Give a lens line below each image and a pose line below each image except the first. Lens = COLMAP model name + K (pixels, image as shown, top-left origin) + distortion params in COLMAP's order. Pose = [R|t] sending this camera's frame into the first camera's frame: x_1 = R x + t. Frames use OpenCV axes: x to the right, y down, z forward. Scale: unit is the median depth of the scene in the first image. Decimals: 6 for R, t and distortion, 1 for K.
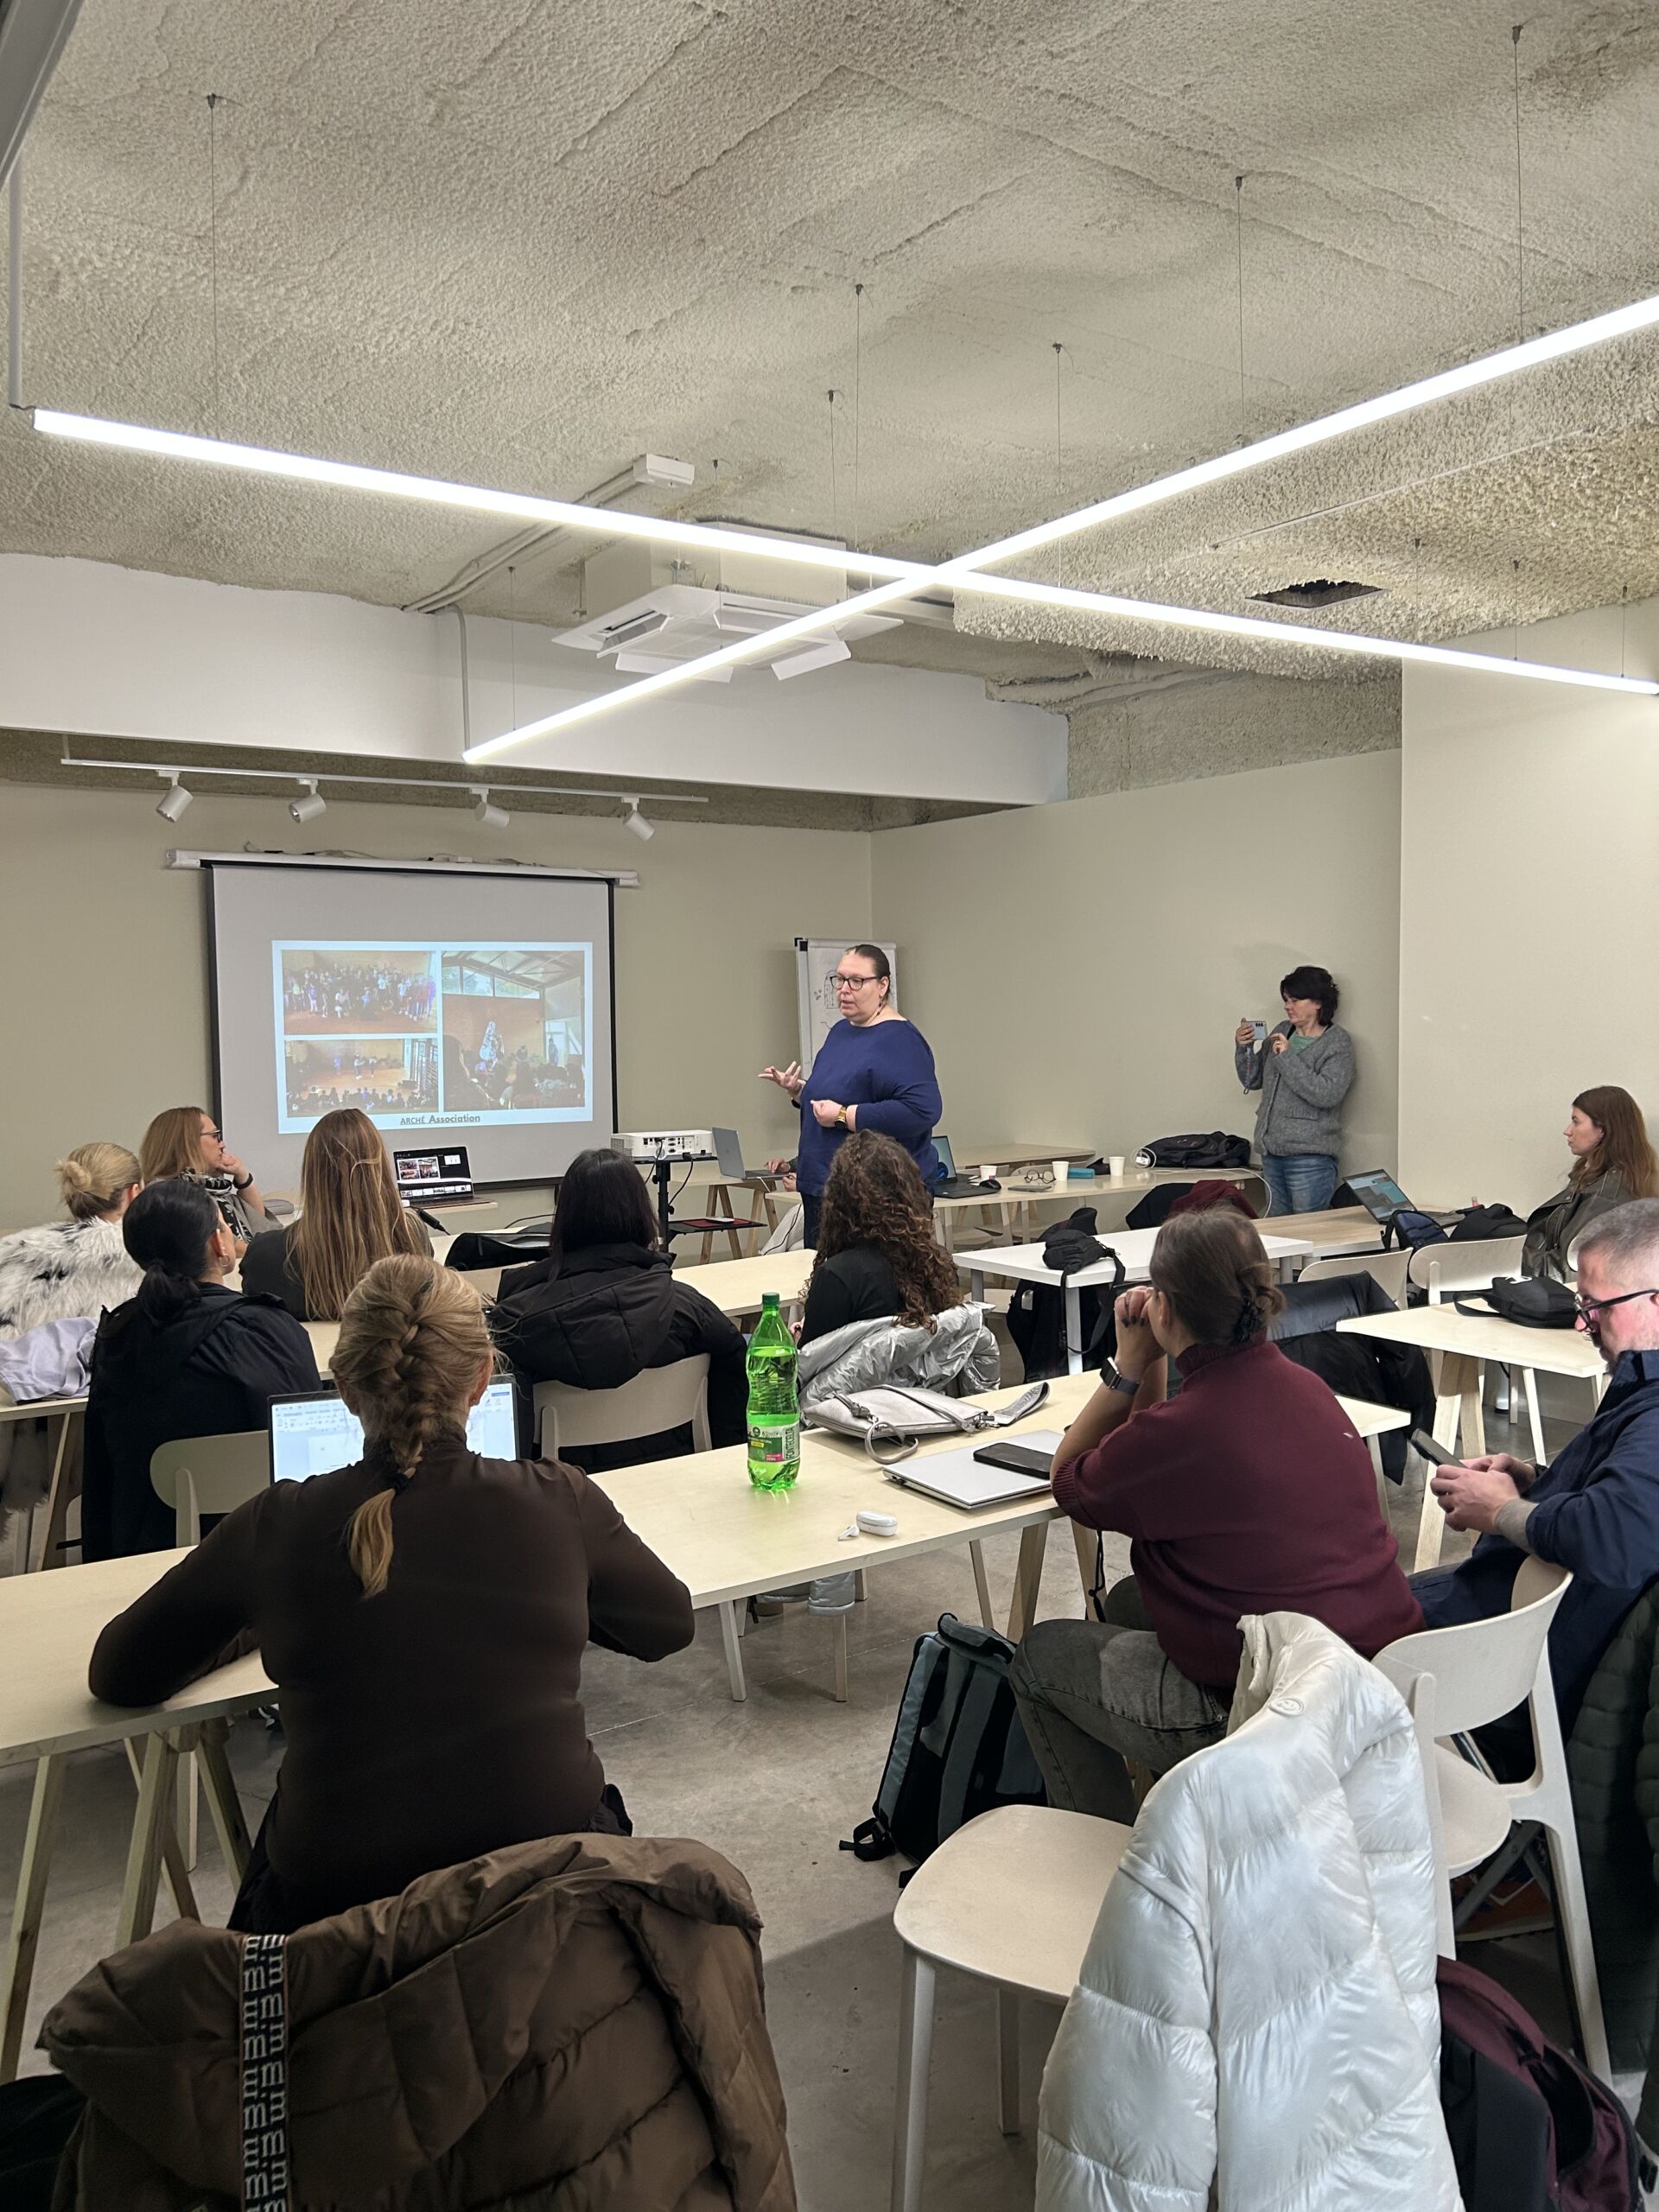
lens RADIAL K [[1660.2, 0, 839.0], [0, 1660.2, 1122.8], [0, 0, 1]] dist [0.022528, -0.018160]
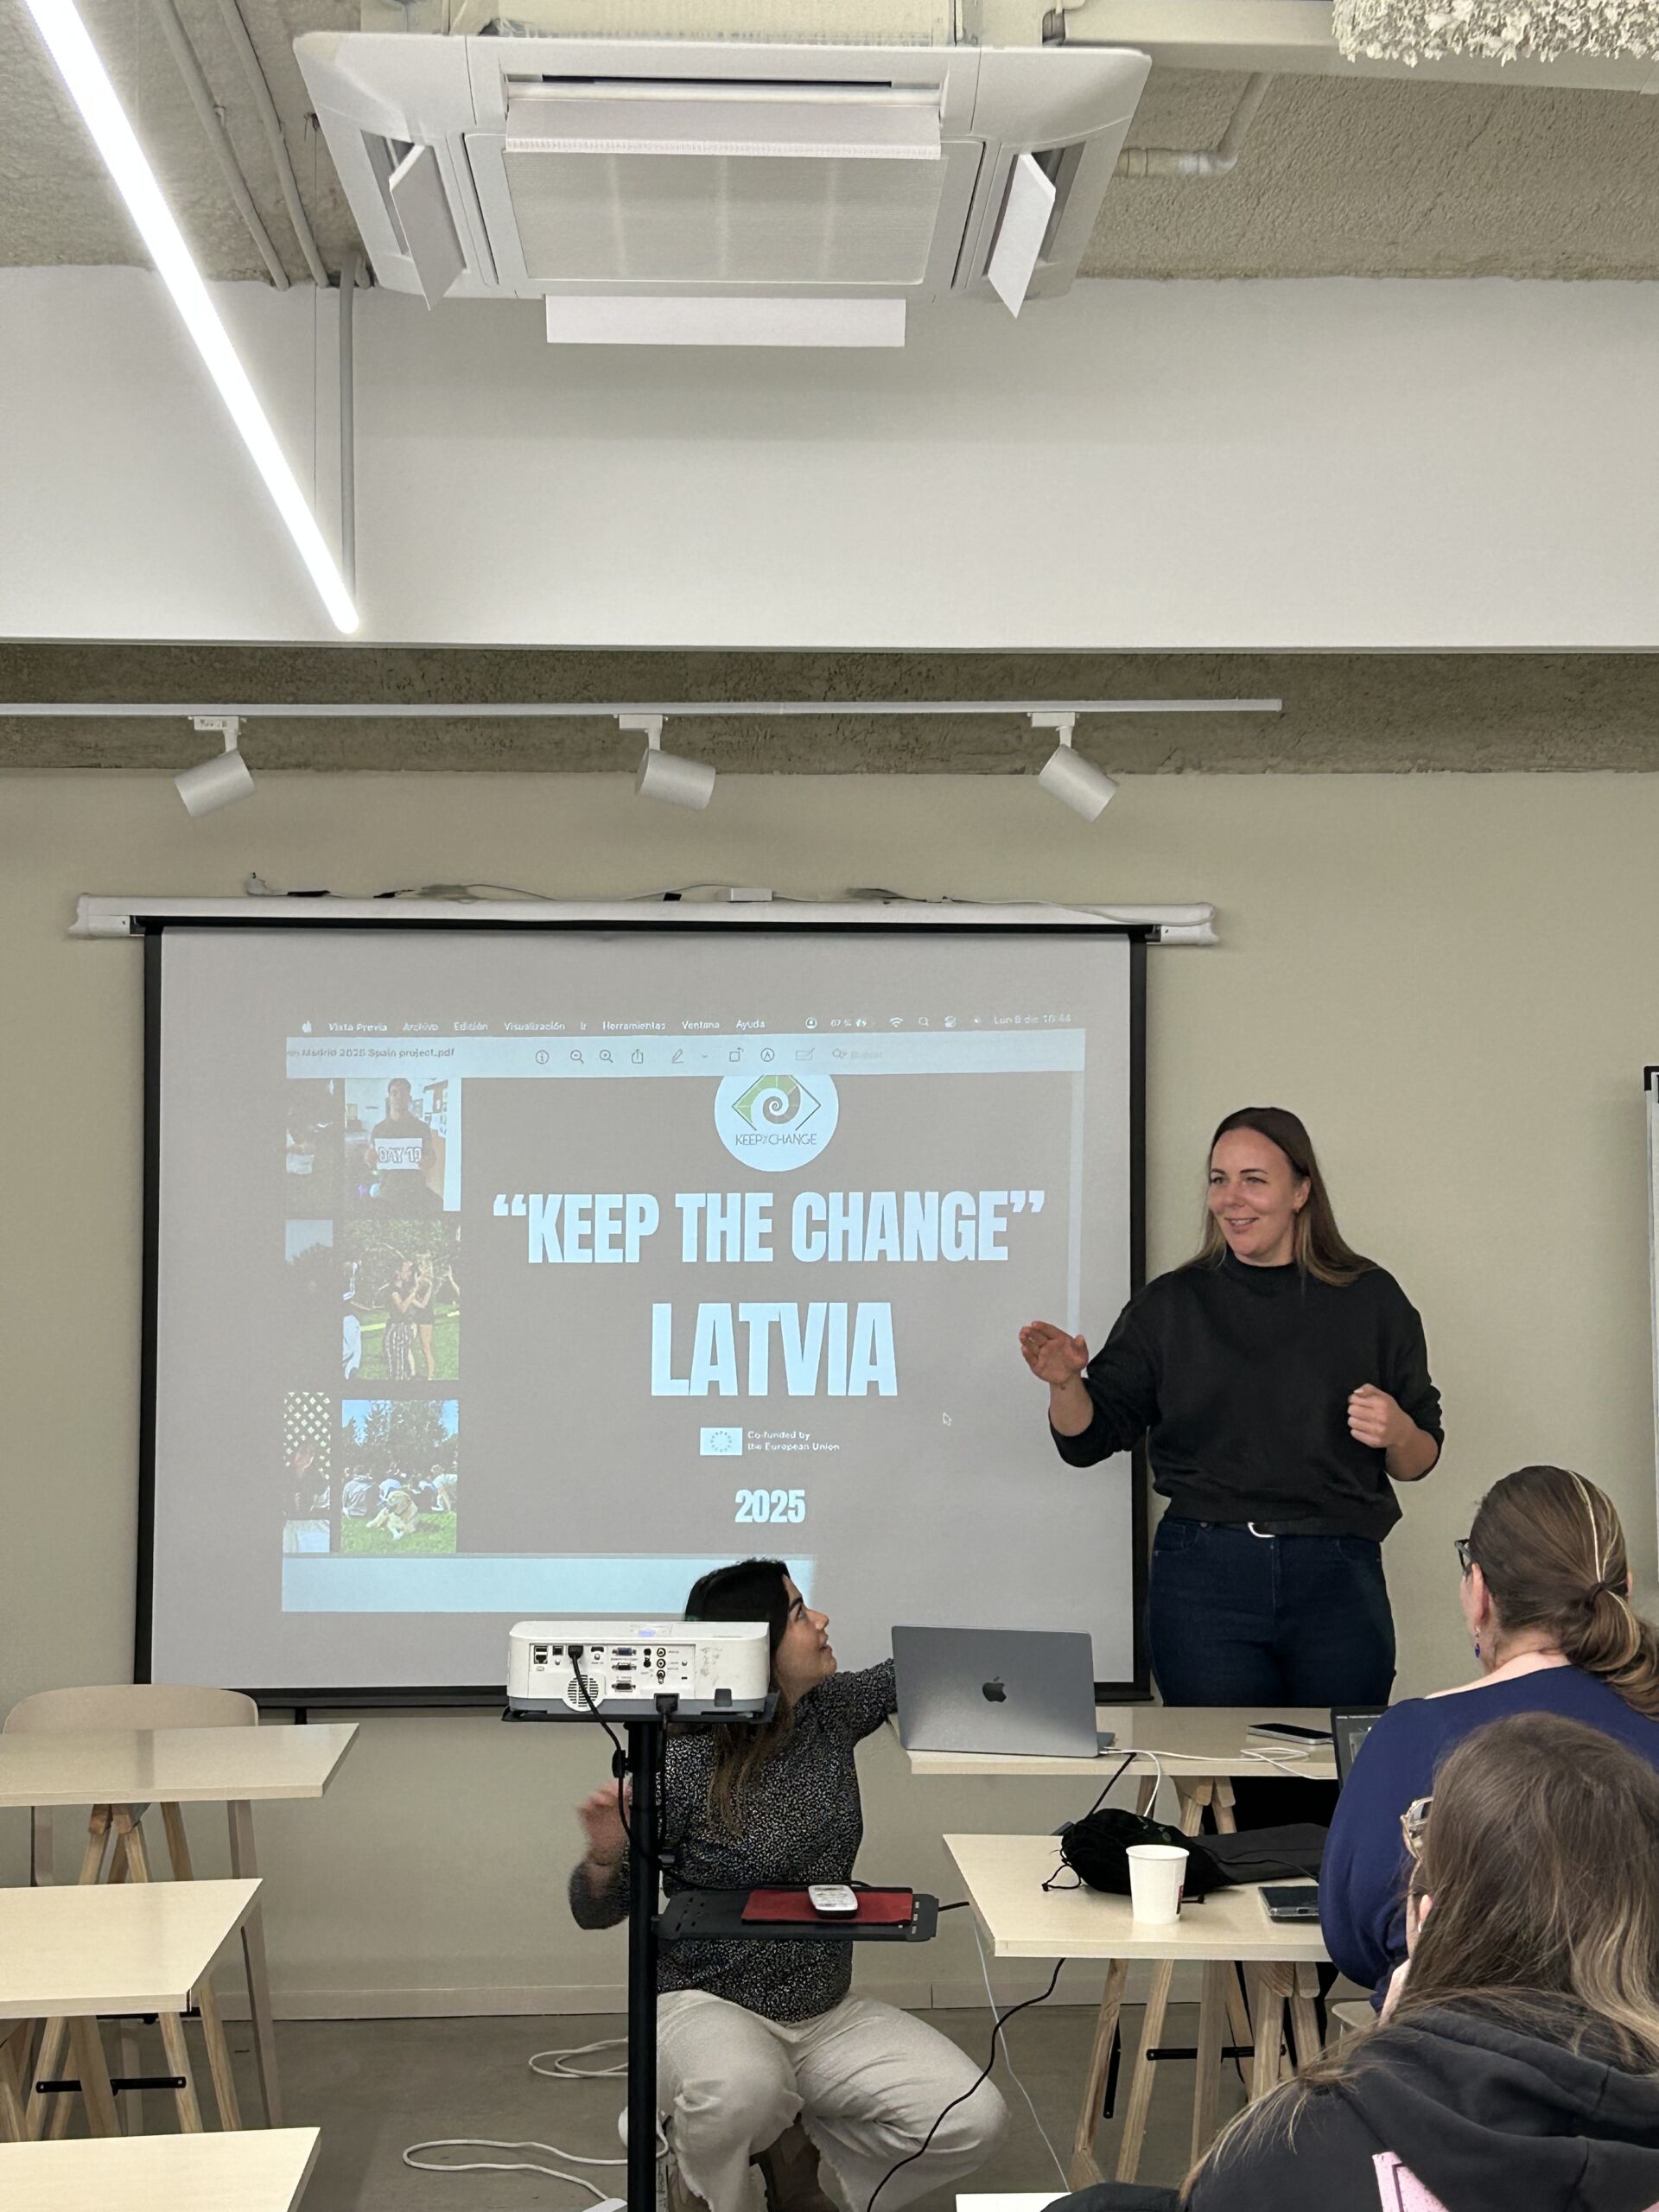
lens RADIAL K [[3227.2, 0, 833.2], [0, 3227.2, 1111.9], [0, 0, 1]] dist [0.130306, 0.000000]
pose [[0.843695, -0.007305, -0.536773, 0.266412], [-0.047042, 0.995055, -0.087483, -0.040128], [0.534757, 0.099060, 0.839179, 0.398143]]
